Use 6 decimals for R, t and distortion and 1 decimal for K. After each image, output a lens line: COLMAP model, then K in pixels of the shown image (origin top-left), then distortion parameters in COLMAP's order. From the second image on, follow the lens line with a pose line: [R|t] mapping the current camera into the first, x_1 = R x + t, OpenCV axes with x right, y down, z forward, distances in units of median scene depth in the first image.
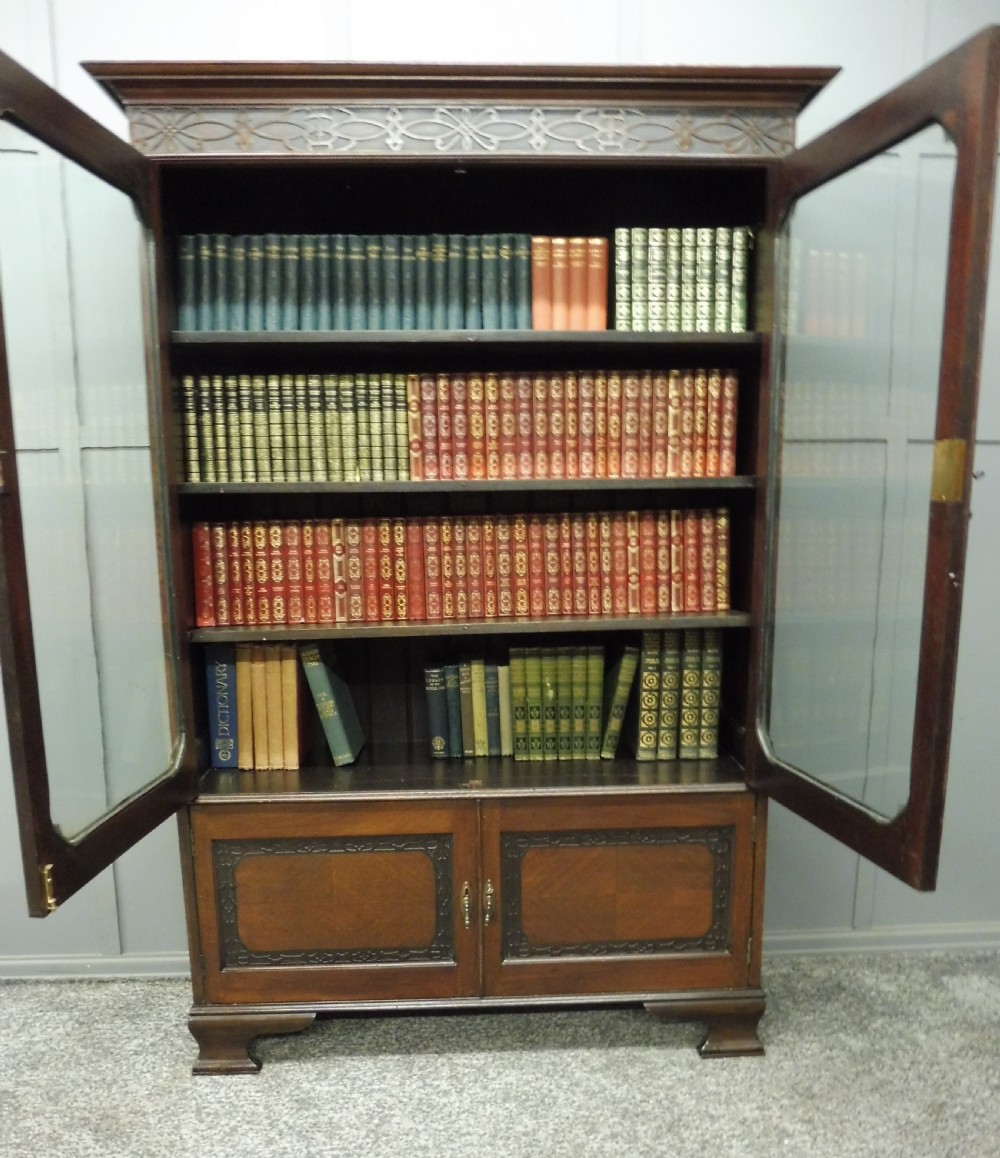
lens RADIAL K [[980.1, 0, 505.1], [0, 980.1, 677.8], [0, 0, 1]] dist [-0.028450, -0.042081]
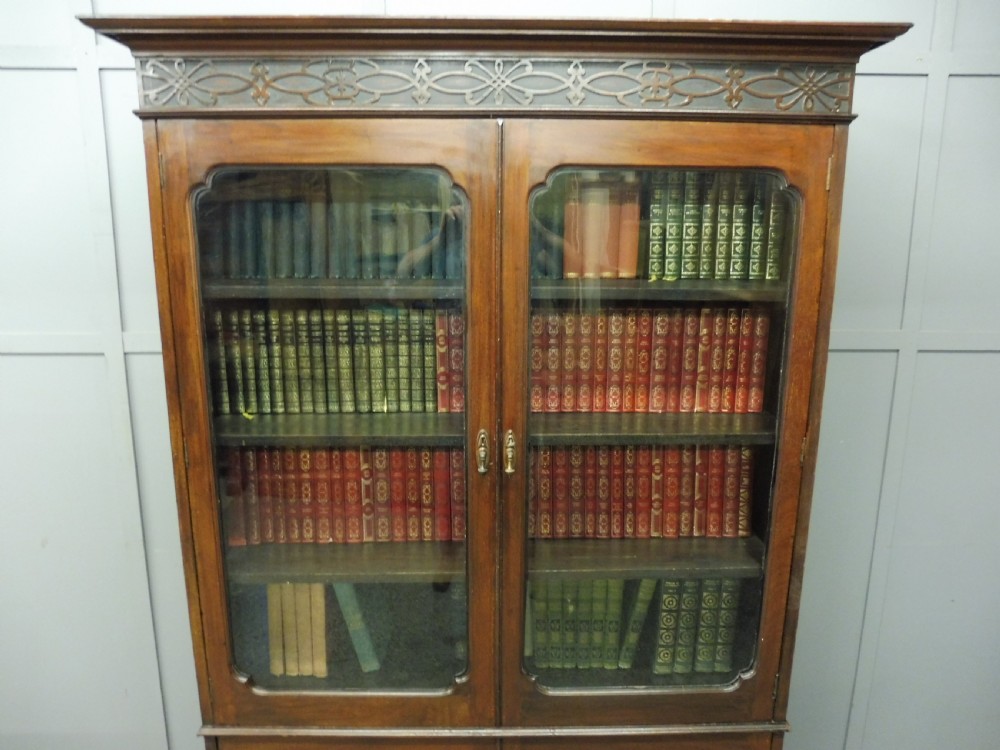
lens RADIAL K [[731.7, 0, 502.7], [0, 731.7, 379.3], [0, 0, 1]] dist [-0.062890, 0.034209]
pose [[0.999413, 0.018503, -0.028821, -0.008770], [-0.017838, 0.999573, 0.023163, -0.254941], [0.029237, -0.022635, 0.999316, 0.254055]]
